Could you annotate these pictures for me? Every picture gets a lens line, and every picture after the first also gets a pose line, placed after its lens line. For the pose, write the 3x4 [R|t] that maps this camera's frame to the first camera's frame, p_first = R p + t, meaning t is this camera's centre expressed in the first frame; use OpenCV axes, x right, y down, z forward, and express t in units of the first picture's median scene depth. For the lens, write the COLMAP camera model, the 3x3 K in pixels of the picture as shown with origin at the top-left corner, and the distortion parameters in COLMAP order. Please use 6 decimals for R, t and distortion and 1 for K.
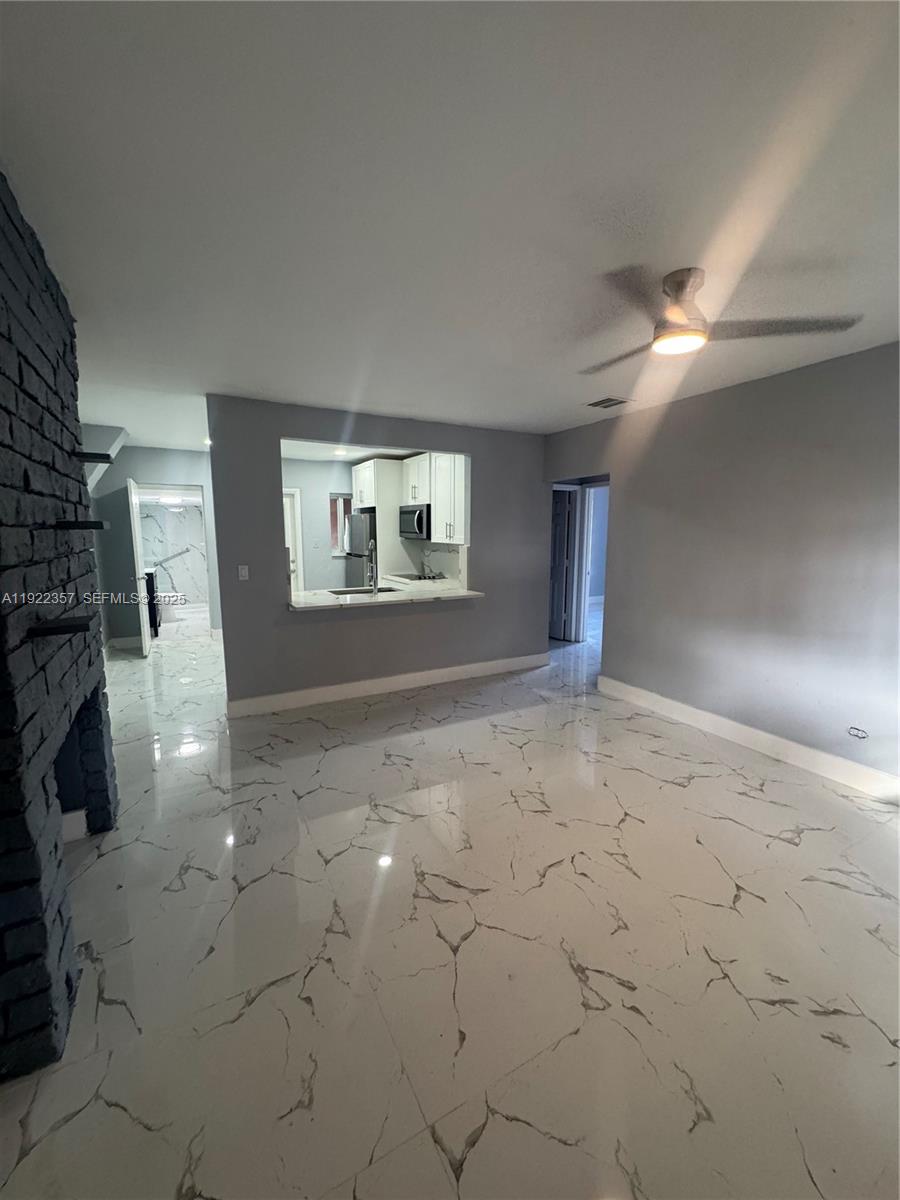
lens RADIAL K [[478.6, 0, 450.0], [0, 478.6, 600.0], [0, 0, 1]] dist [-0.002714, 0.000164]
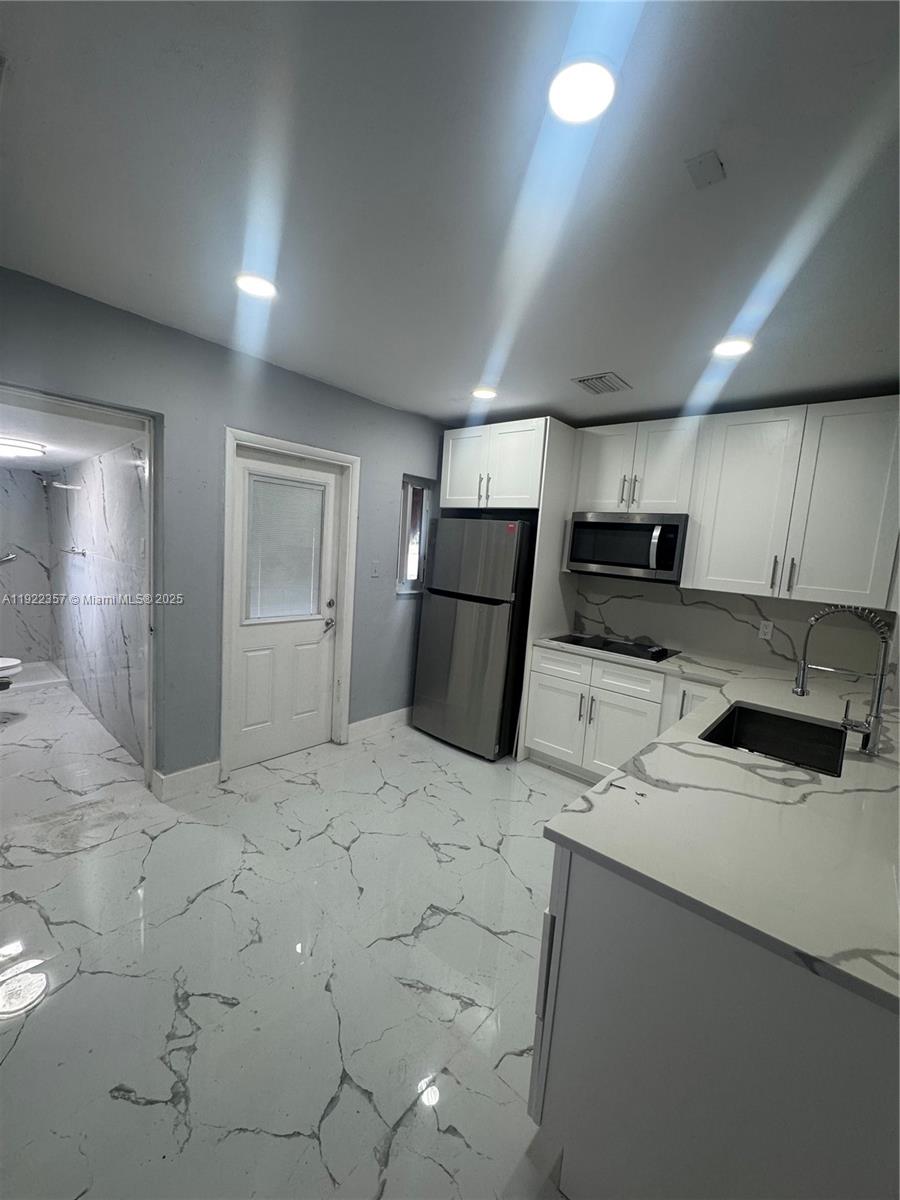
lens RADIAL K [[478.6, 0, 450.0], [0, 478.6, 600.0], [0, 0, 1]] dist [-0.002714, 0.000164]
pose [[0.939736, 0.023677, 0.341081, -0.418717], [-0.017920, 0.999639, -0.020020, -0.084818], [-0.341432, 0.012702, 0.939821, 0.547709]]
